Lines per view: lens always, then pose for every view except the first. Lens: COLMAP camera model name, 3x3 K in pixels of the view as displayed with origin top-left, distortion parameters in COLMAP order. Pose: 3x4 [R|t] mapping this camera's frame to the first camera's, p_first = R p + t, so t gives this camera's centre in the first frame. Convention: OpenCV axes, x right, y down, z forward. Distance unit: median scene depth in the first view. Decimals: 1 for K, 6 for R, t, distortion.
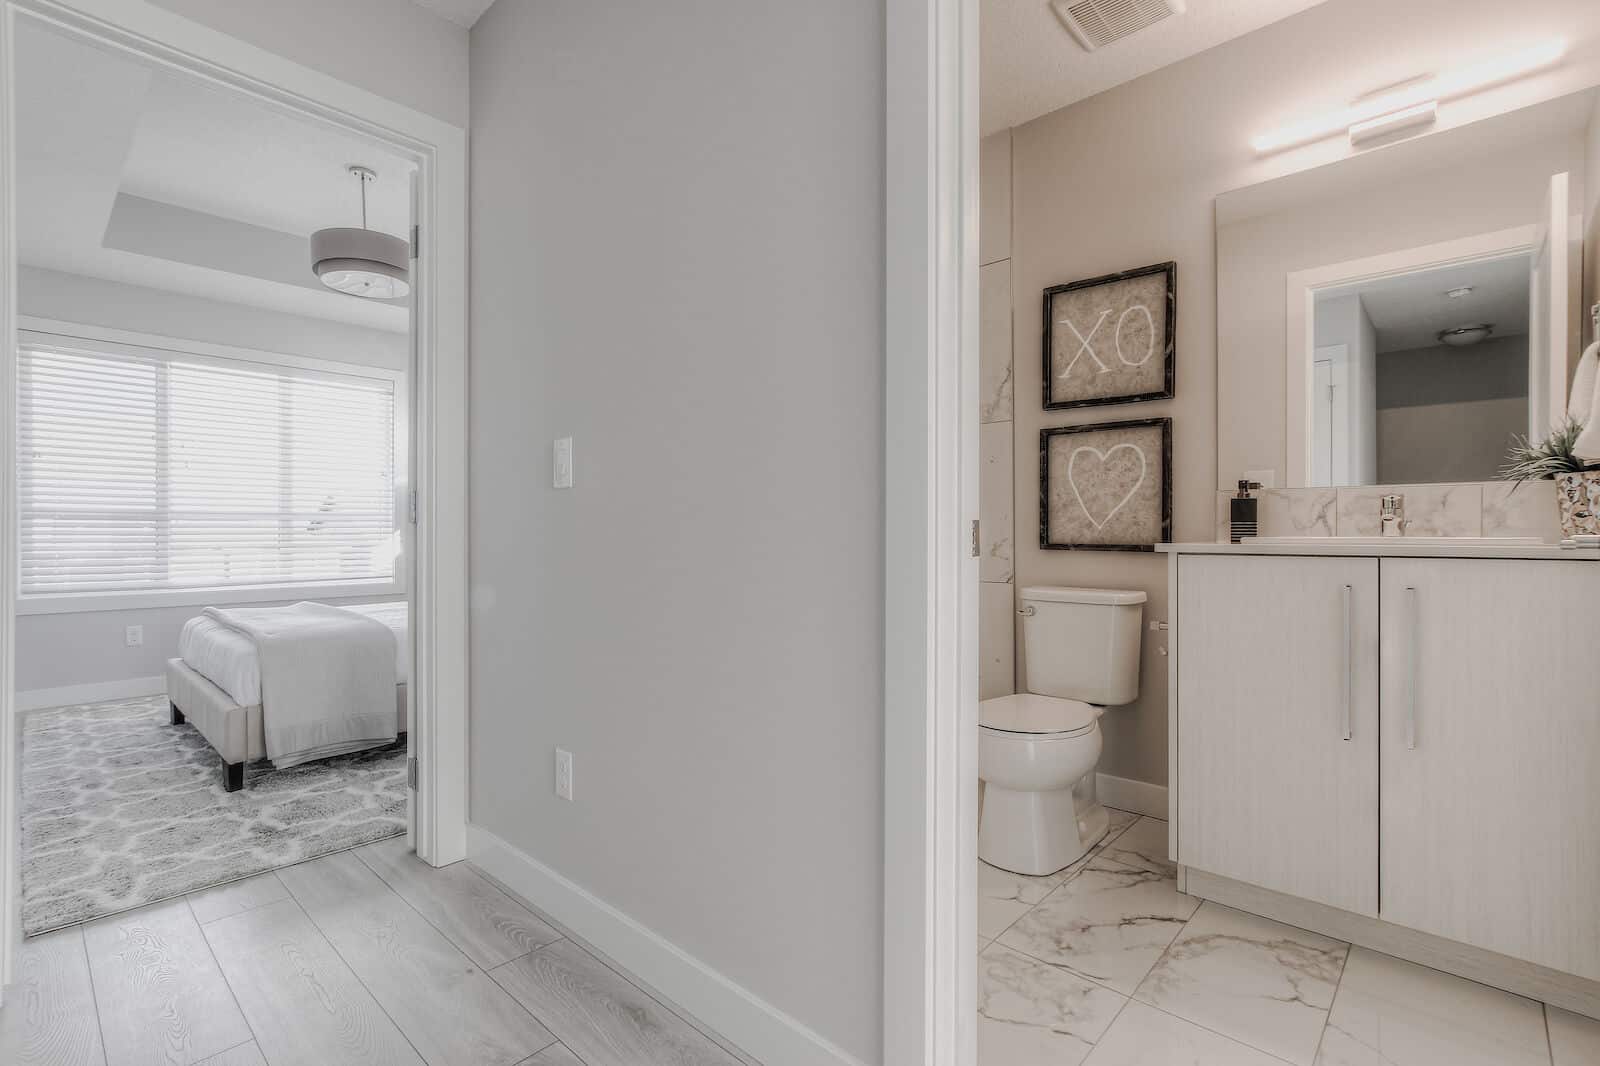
lens RADIAL K [[730.0, 0, 804.0], [0, 730.0, 536.2], [0, 0, 1]] dist [-0.000614, -0.000045]
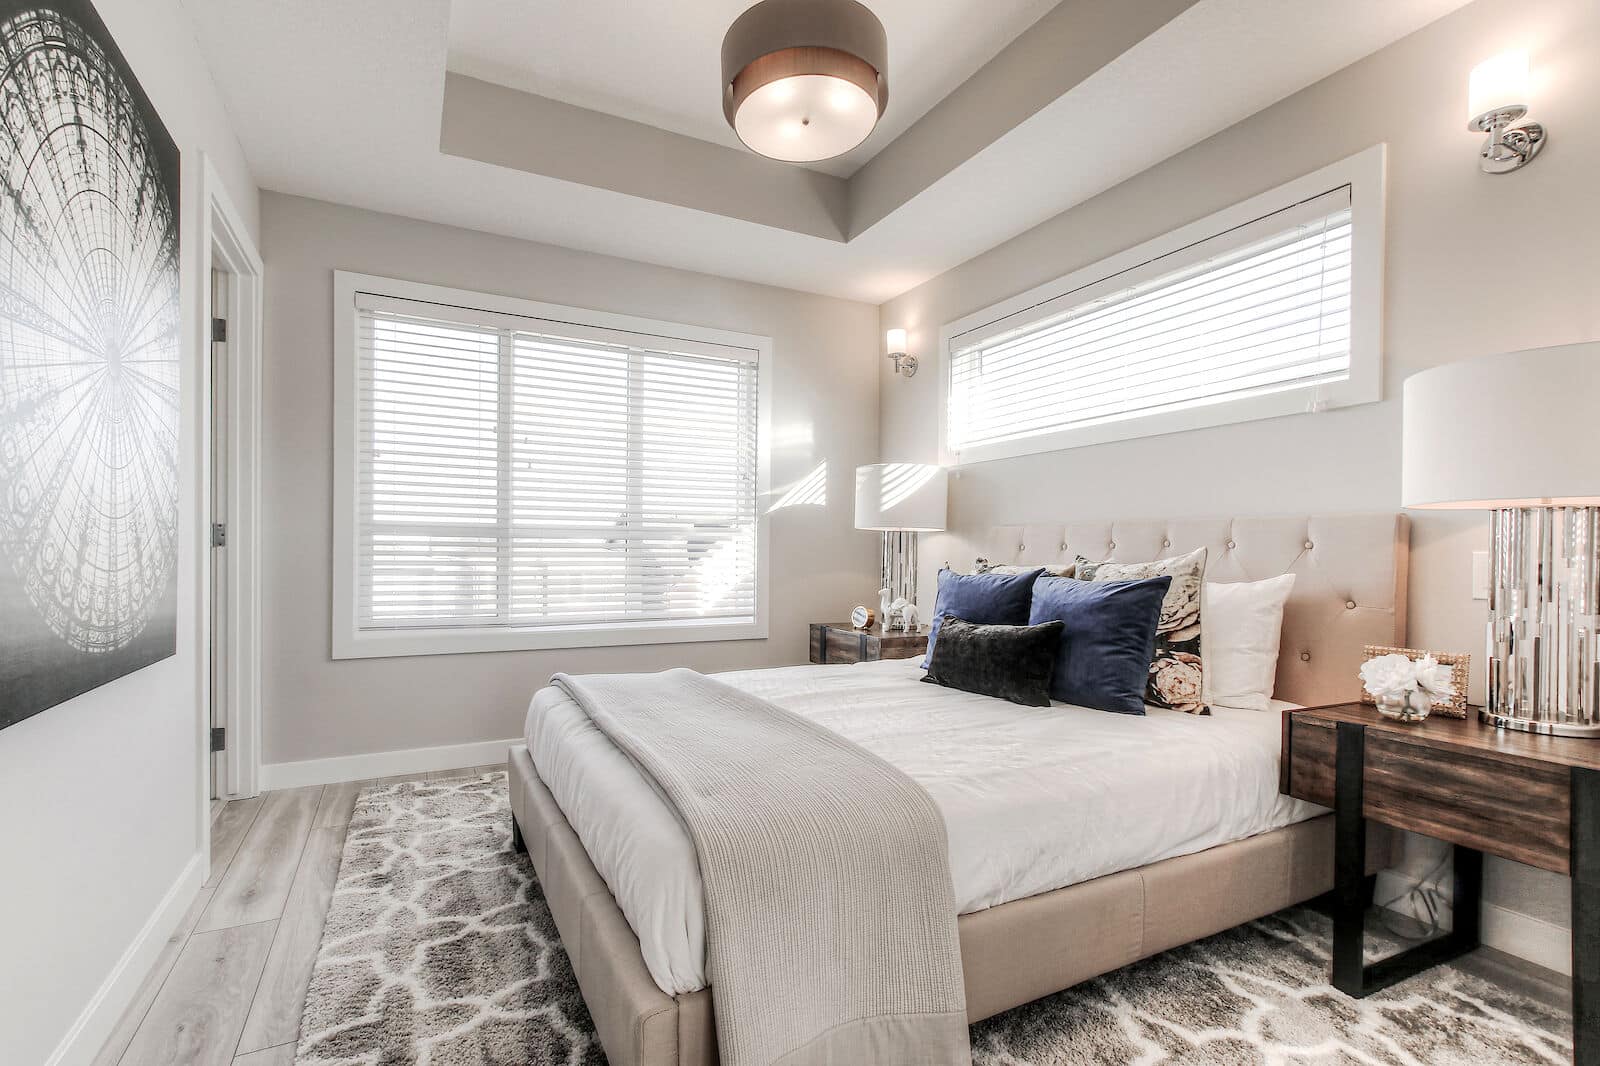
lens RADIAL K [[740.4, 0, 781.6], [0, 740.4, 558.3], [0, 0, 1]] dist [-0.017302, 0.011555]
pose [[0.936801, 0.012786, -0.349629, -0.368523], [-0.012066, 0.999918, 0.004236, -0.007454], [0.349655, 0.000251, 0.936879, 0.412591]]
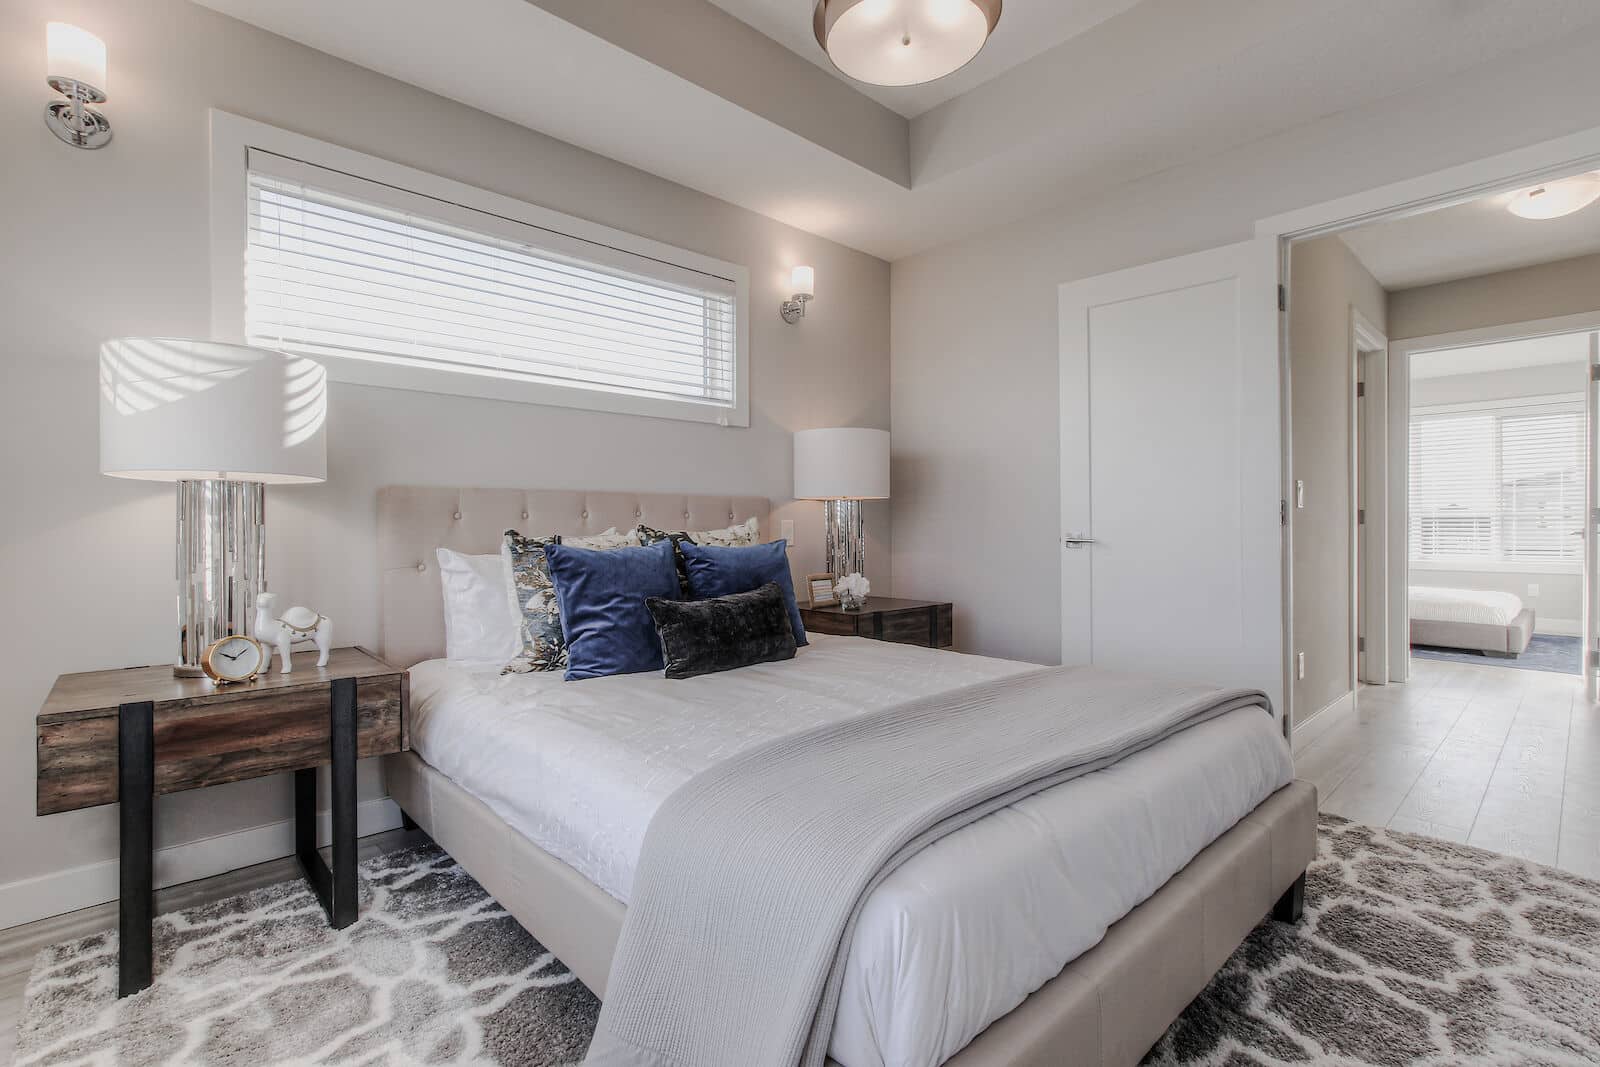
lens RADIAL K [[730.0, 0, 804.0], [0, 730.0, 536.7], [0, 0, 1]] dist [-0.000614, -0.000045]
pose [[0.079895, -0.016068, 0.996674, -0.973507], [0.009146, 0.999840, 0.015386, -0.009268], [-0.996761, 0.007886, 0.080030, 0.912444]]
